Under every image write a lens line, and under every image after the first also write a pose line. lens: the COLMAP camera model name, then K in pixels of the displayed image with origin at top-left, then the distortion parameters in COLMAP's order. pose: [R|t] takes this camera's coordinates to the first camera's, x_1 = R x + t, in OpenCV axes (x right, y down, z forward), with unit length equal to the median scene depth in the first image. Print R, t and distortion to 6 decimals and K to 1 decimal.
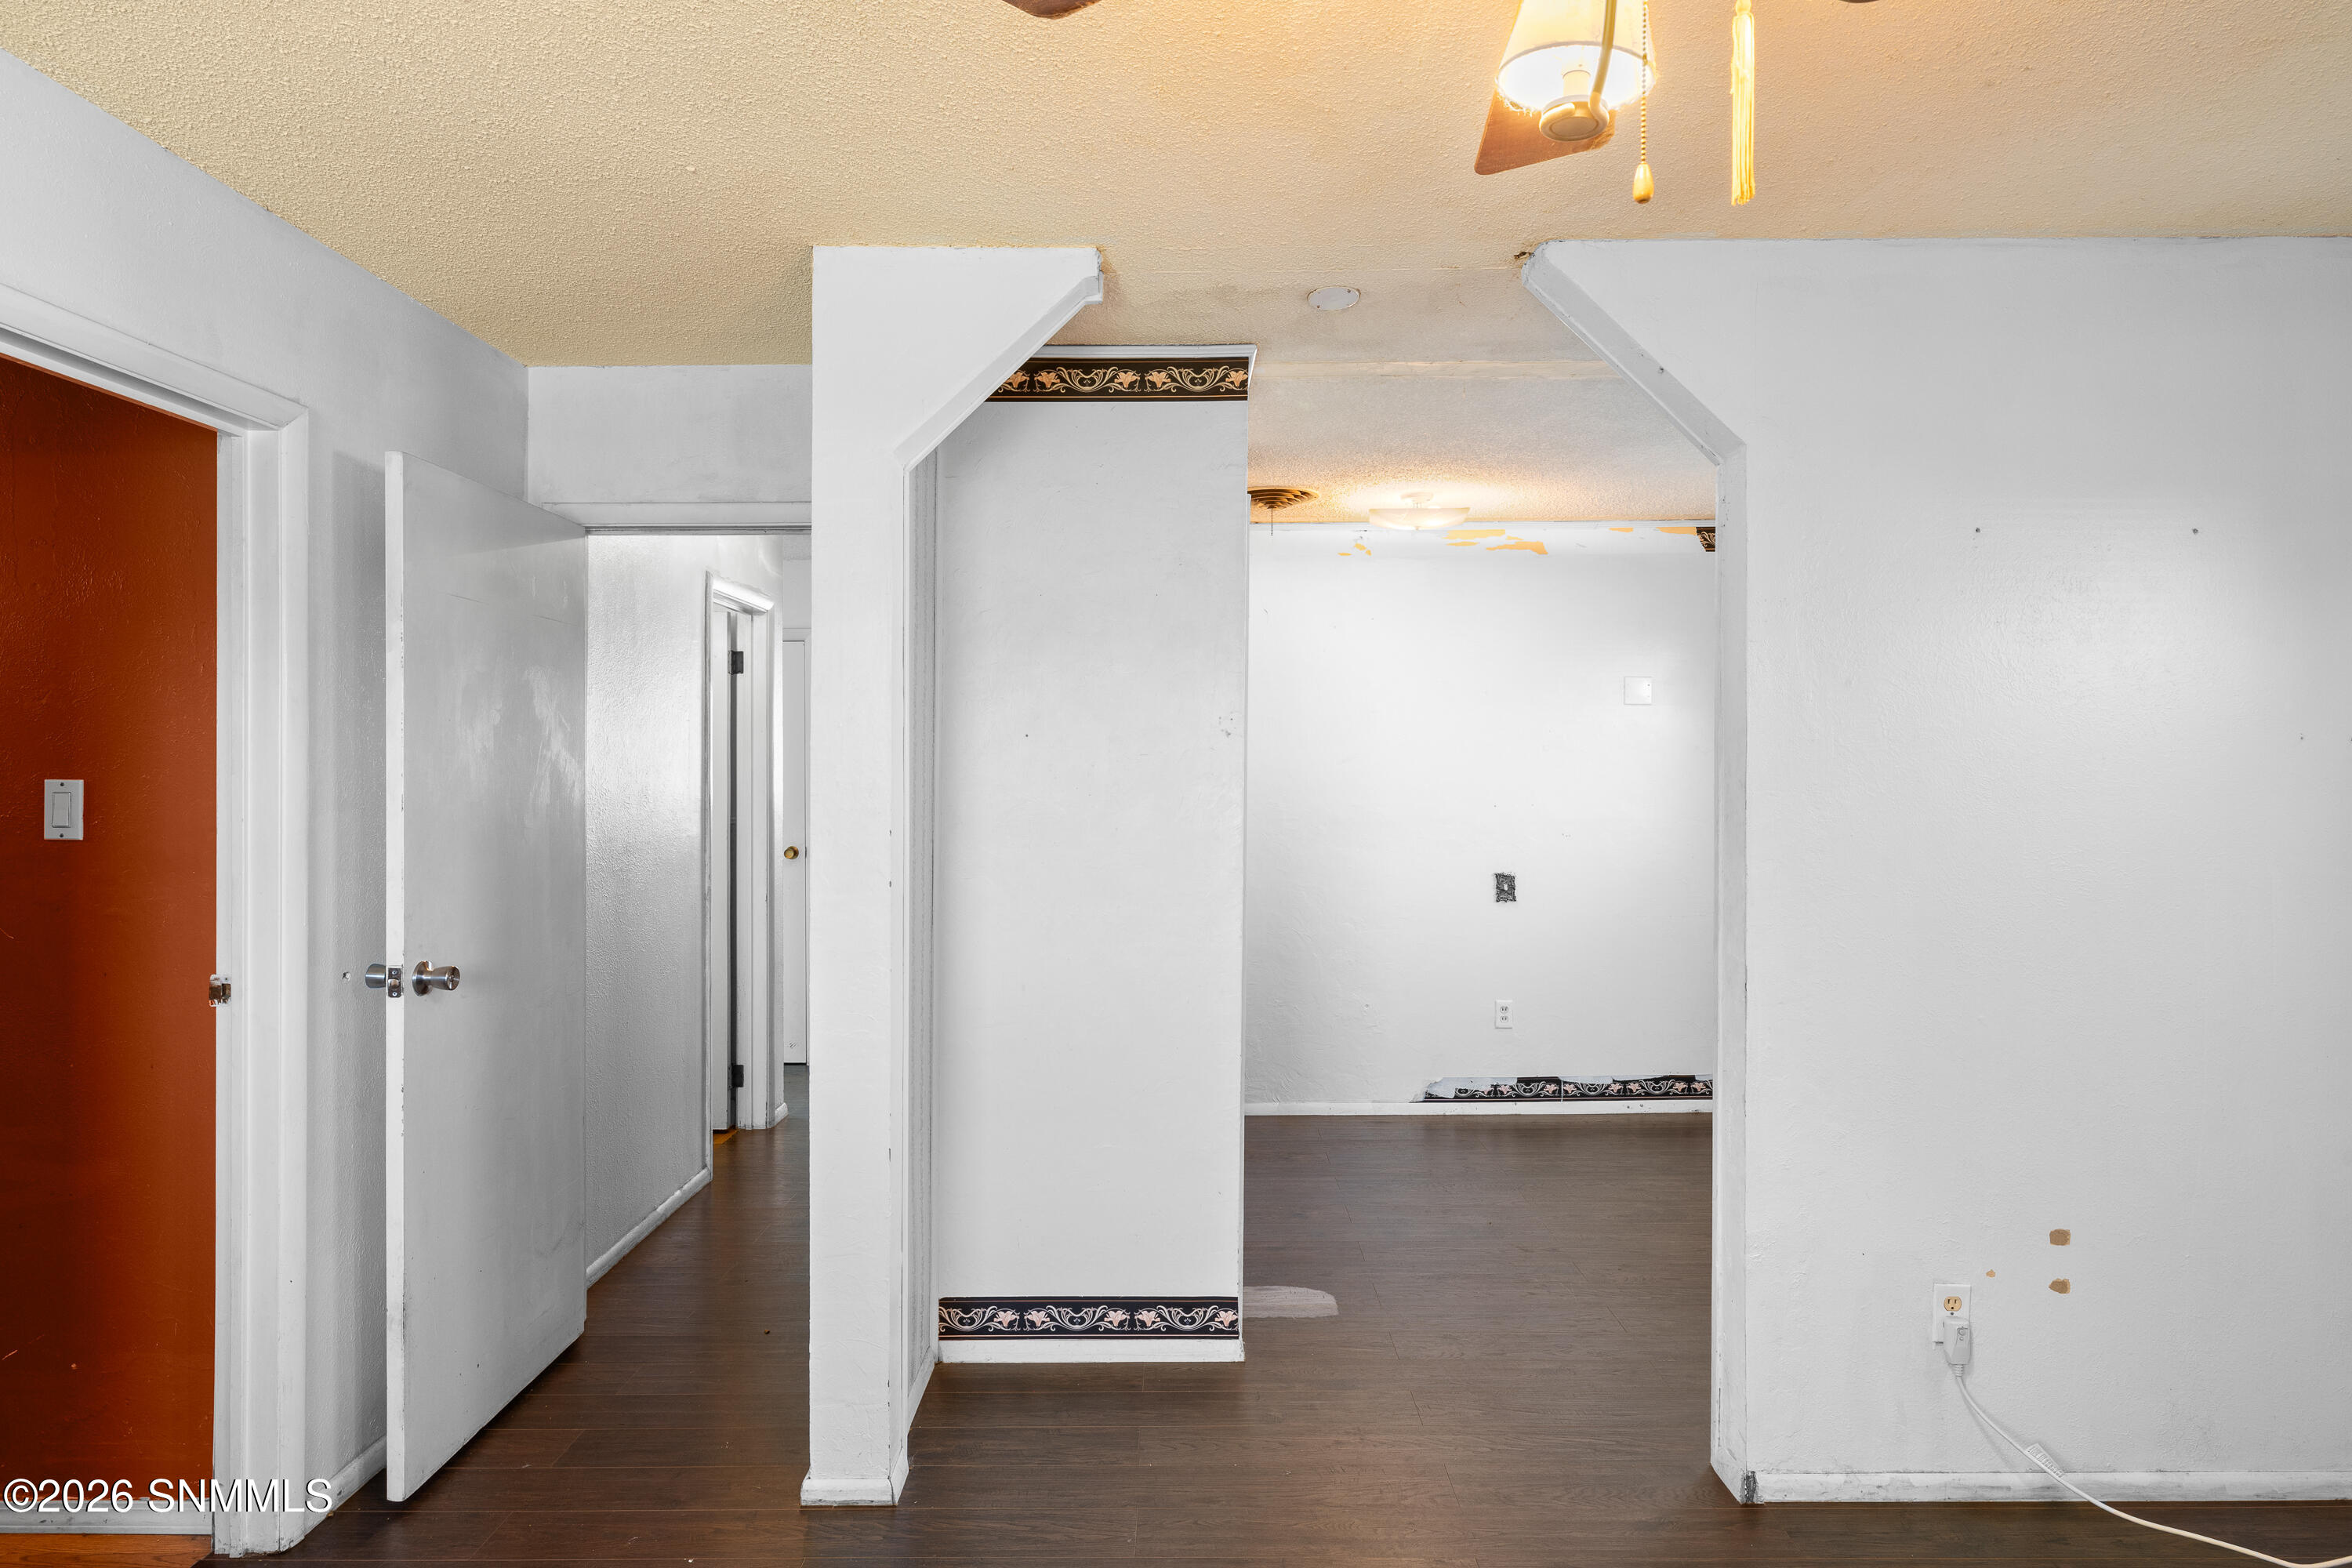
lens RADIAL K [[1313.5, 0, 1167.1], [0, 1313.5, 778.6], [0, 0, 1]] dist [0.000685, 0.001765]
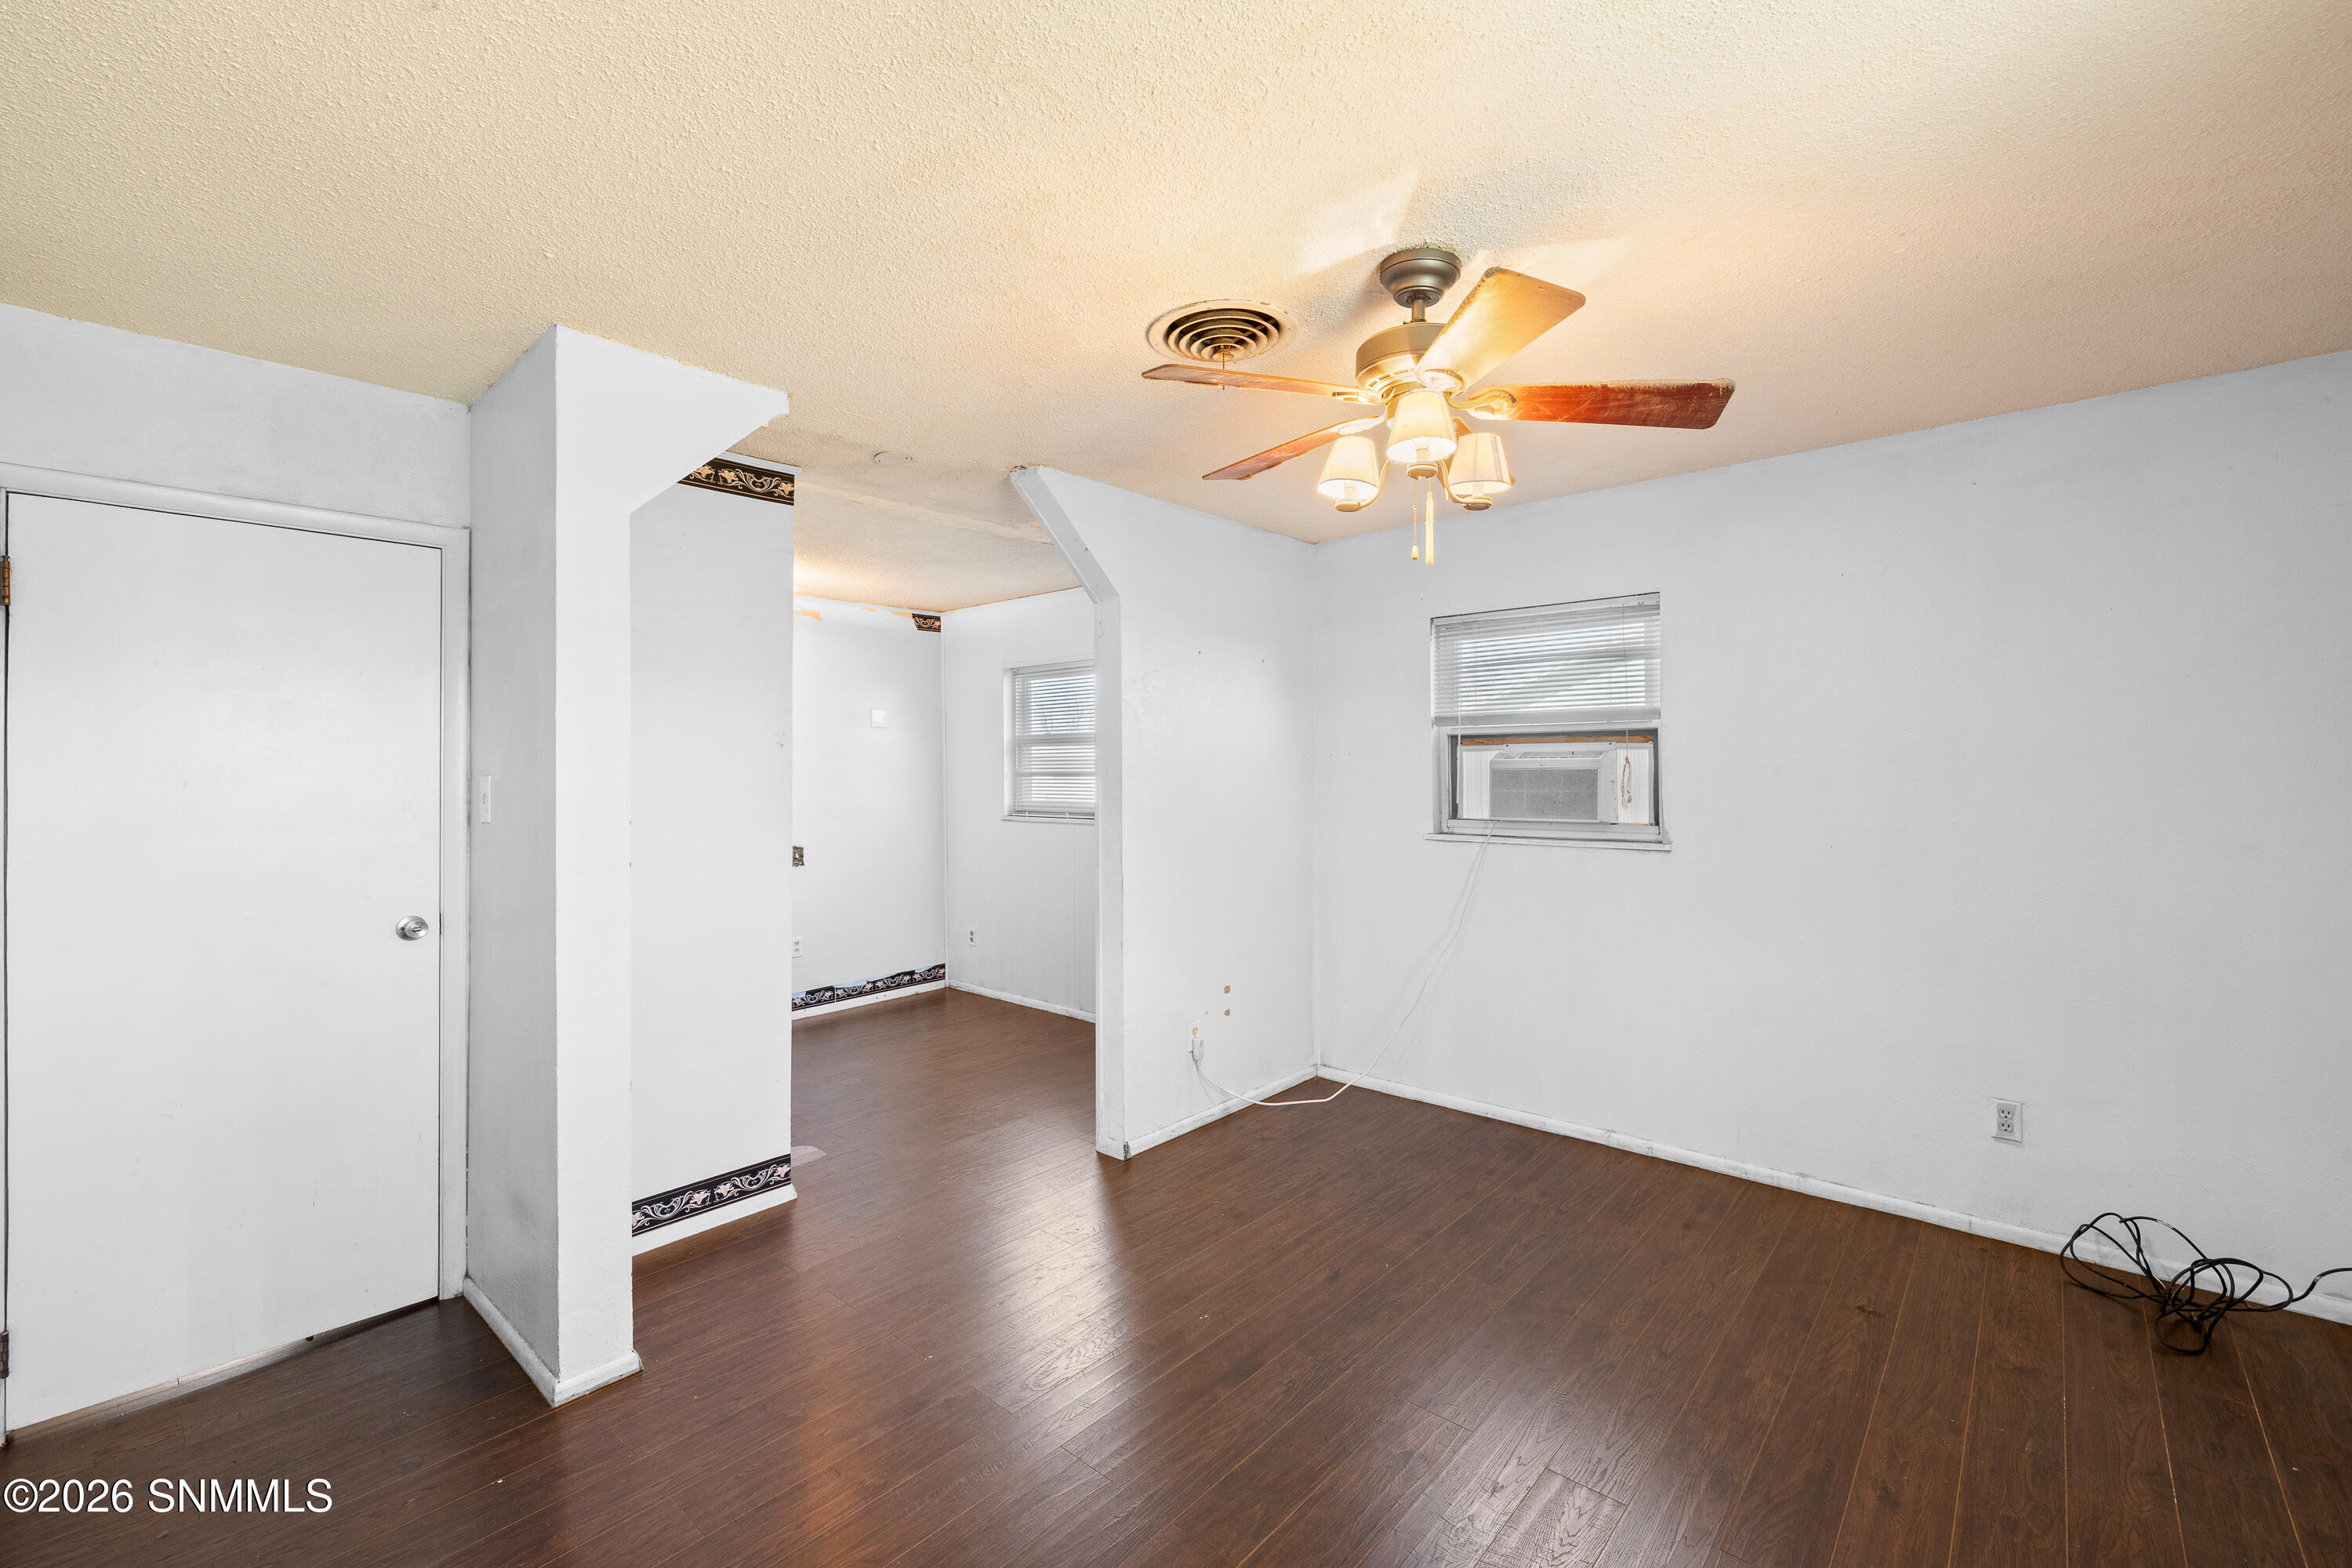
lens RADIAL K [[989.9, 0, 1177.6], [0, 989.9, 772.7], [0, 0, 1]] dist [0.001110, -0.000054]
pose [[0.659154, -0.006186, 0.751983, -0.471752], [0.011281, 0.999935, -0.001663, 0.001144], [-0.751924, 0.009579, 0.659181, 0.004811]]
